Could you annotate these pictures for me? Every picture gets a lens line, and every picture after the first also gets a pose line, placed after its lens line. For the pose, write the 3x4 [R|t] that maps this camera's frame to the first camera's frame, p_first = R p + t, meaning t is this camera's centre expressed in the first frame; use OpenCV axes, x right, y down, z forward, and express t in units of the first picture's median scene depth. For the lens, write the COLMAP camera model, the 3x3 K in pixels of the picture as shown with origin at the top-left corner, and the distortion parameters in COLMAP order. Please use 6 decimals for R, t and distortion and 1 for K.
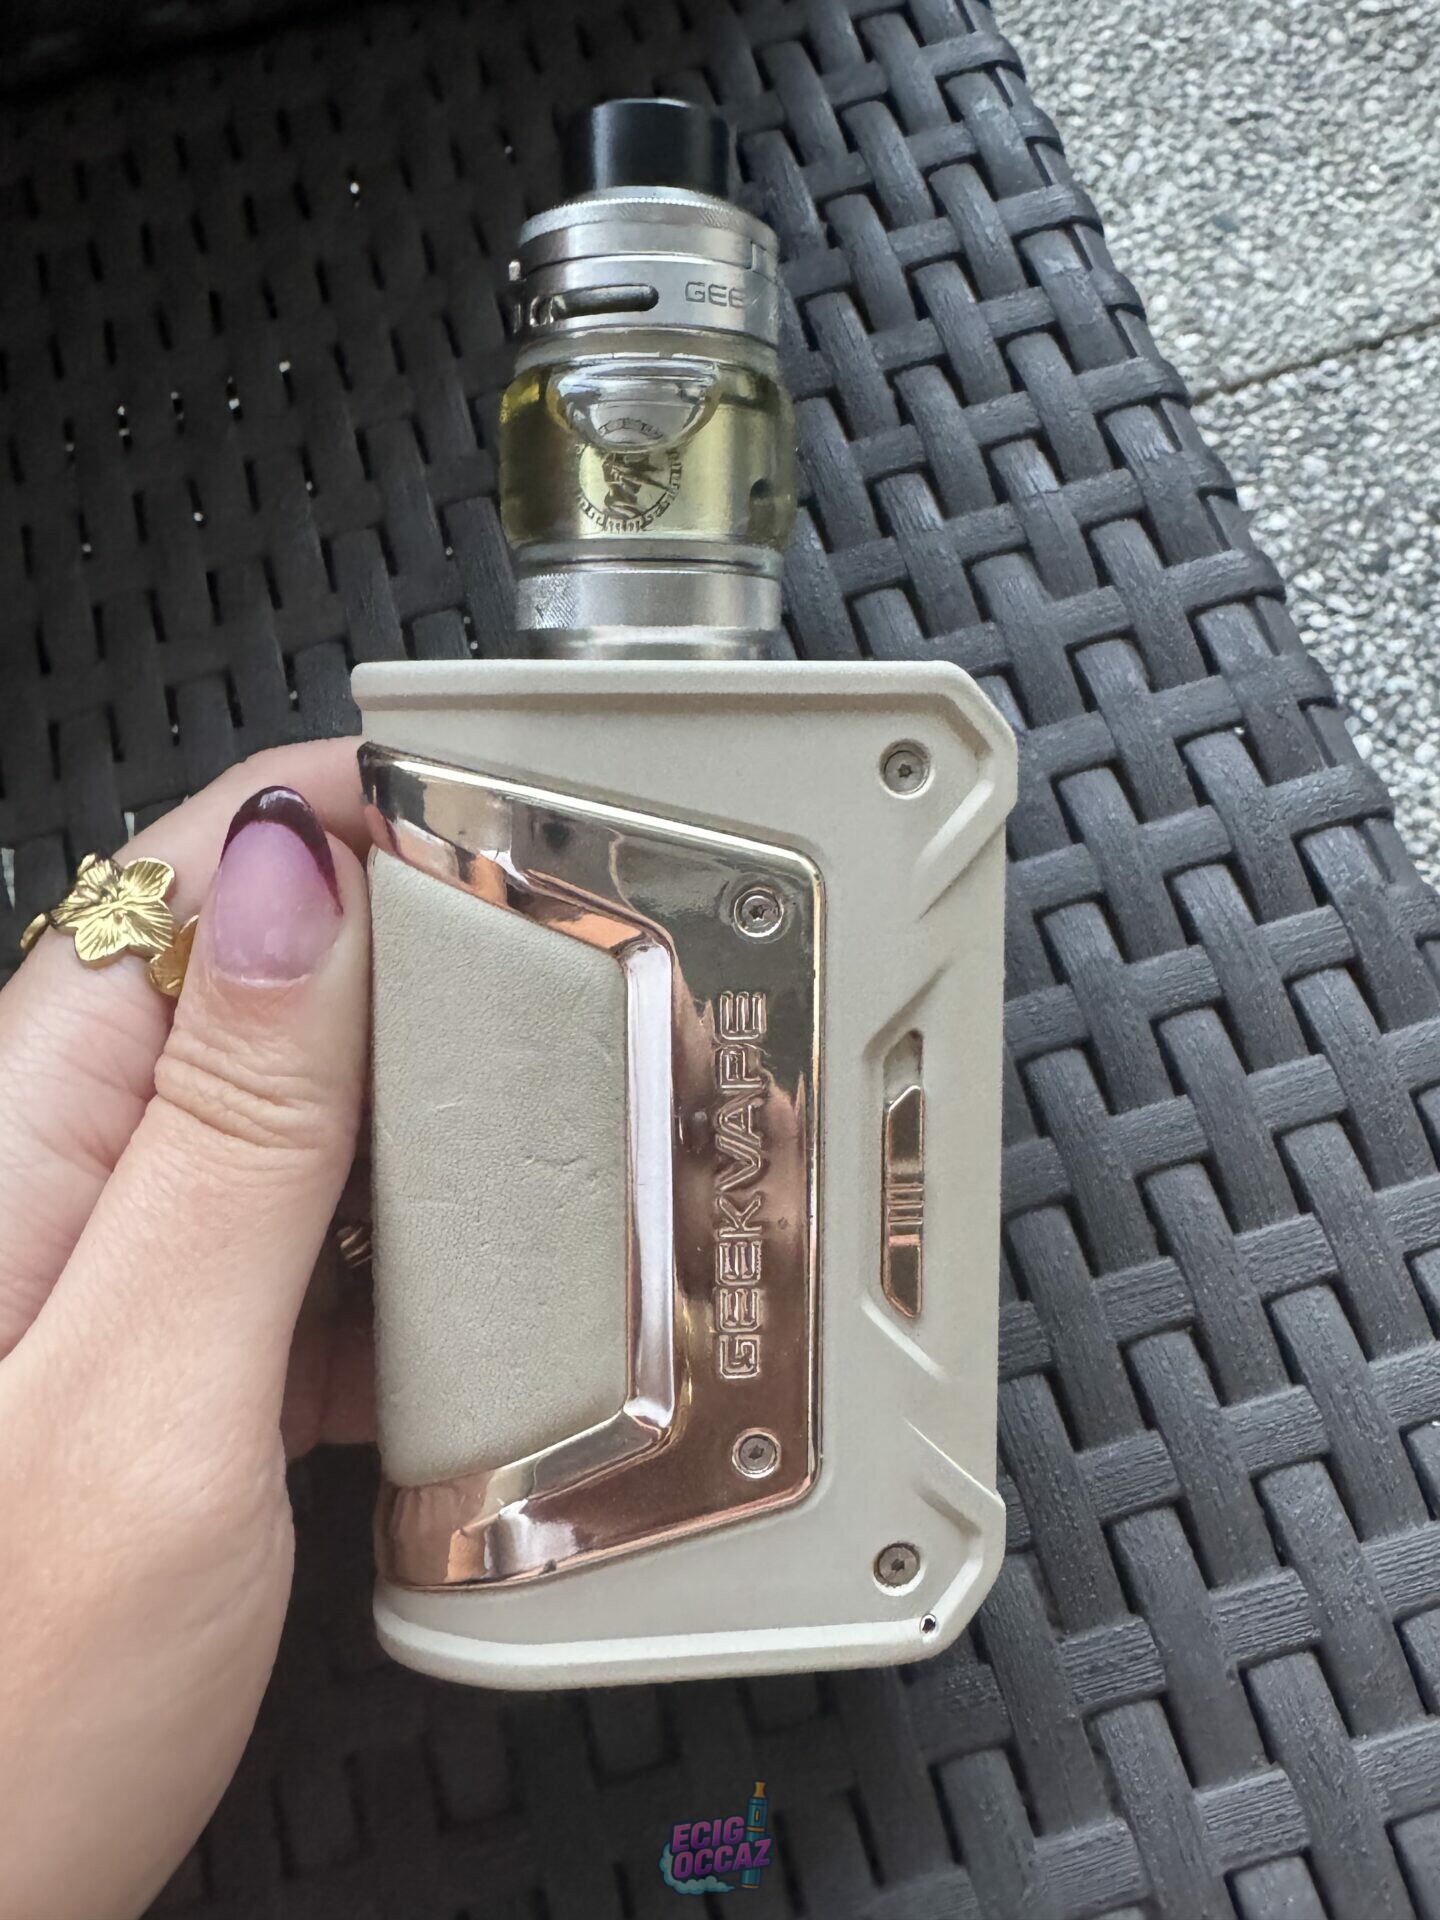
lens RADIAL K [[1709.8, 0, 715.0], [0, 1709.8, 959.2], [0, 0, 1]] dist [-0.015586, 0.026110]
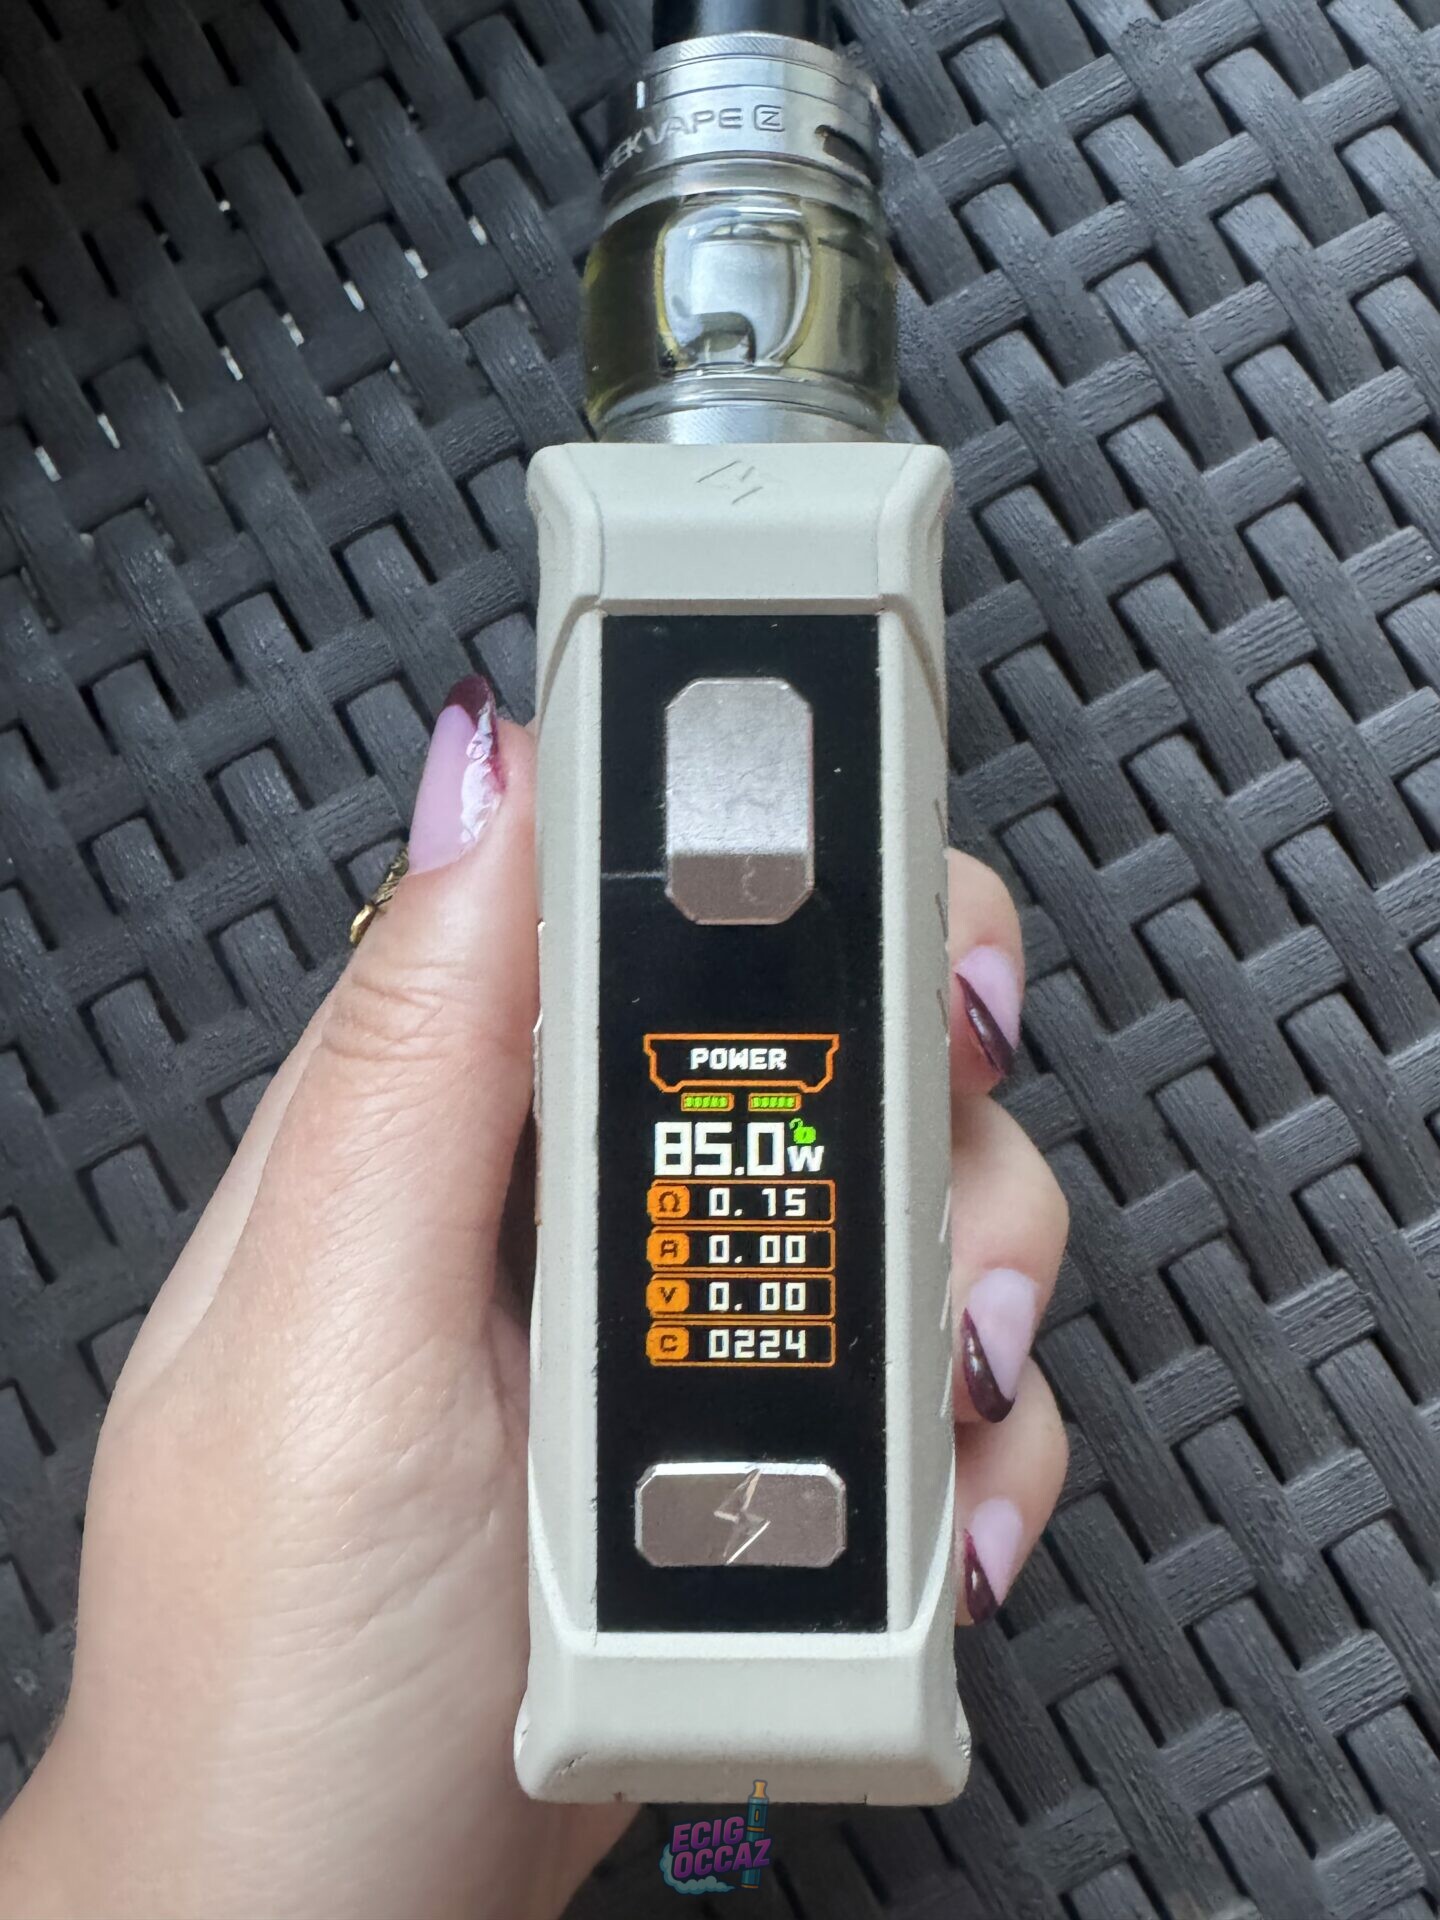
lens RADIAL K [[1709.8, 0, 717.7], [0, 1709.8, 961.6], [0, 0, 1]] dist [-0.015586, 0.026110]
pose [[0.973902, -0.217705, 0.064189, -0.222543], [0.194851, 0.946984, 0.255448, 0.066931], [-0.116399, -0.236274, 0.964690, -0.004855]]
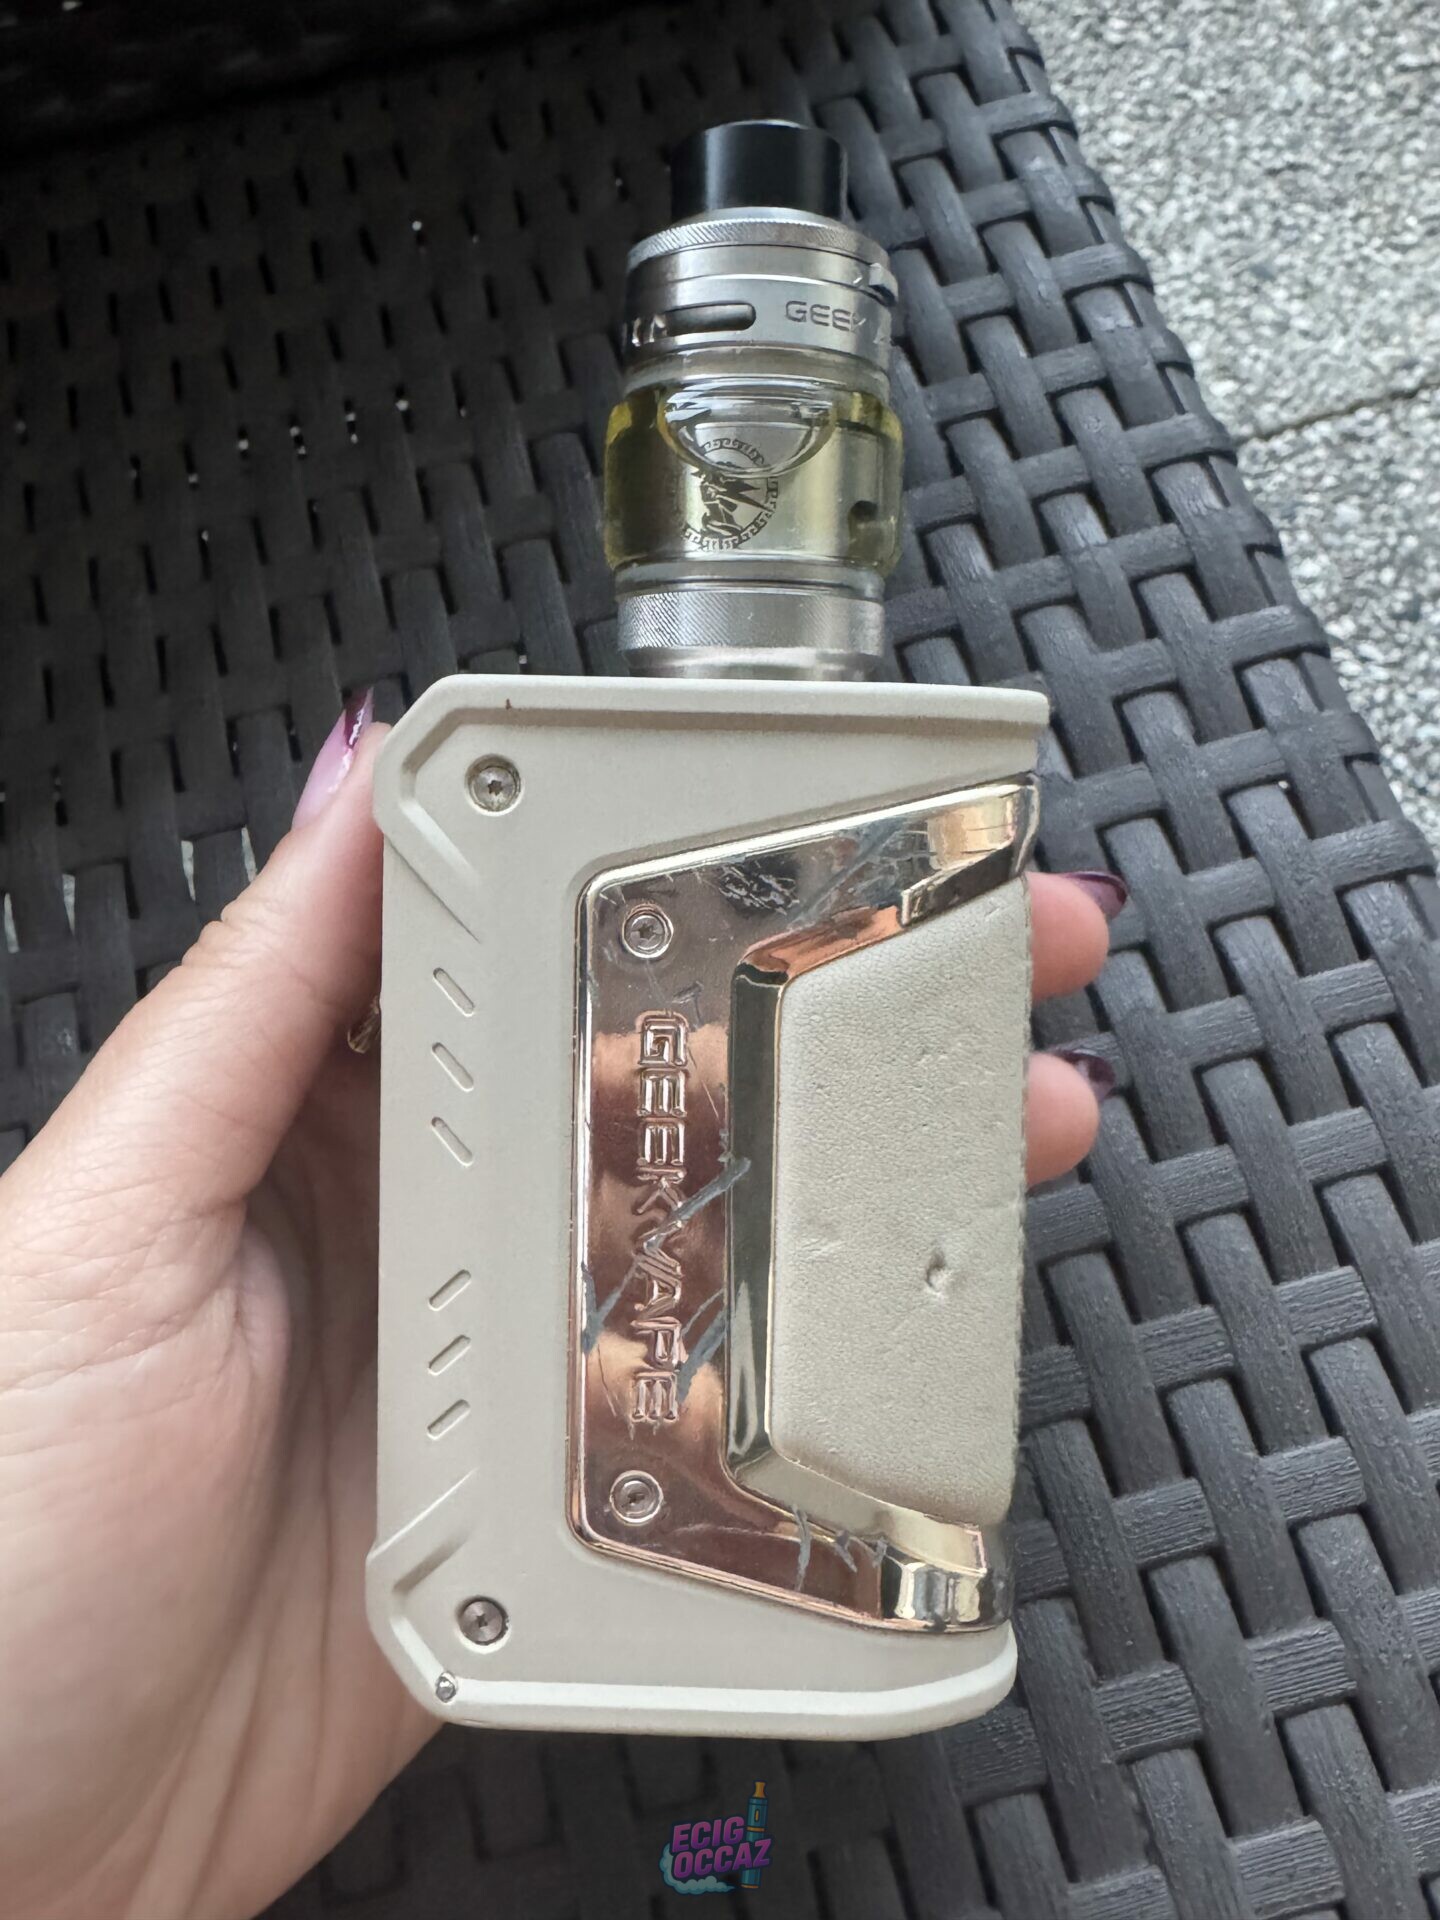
lens RADIAL K [[1709.8, 0, 722.1], [0, 1709.8, 956.2], [0, 0, 1]] dist [-0.015586, 0.026110]
pose [[0.999709, 0.021991, -0.009960, -0.013079], [-0.022195, 0.999536, -0.020843, -0.003616], [0.009497, 0.021058, 0.999733, -0.012373]]
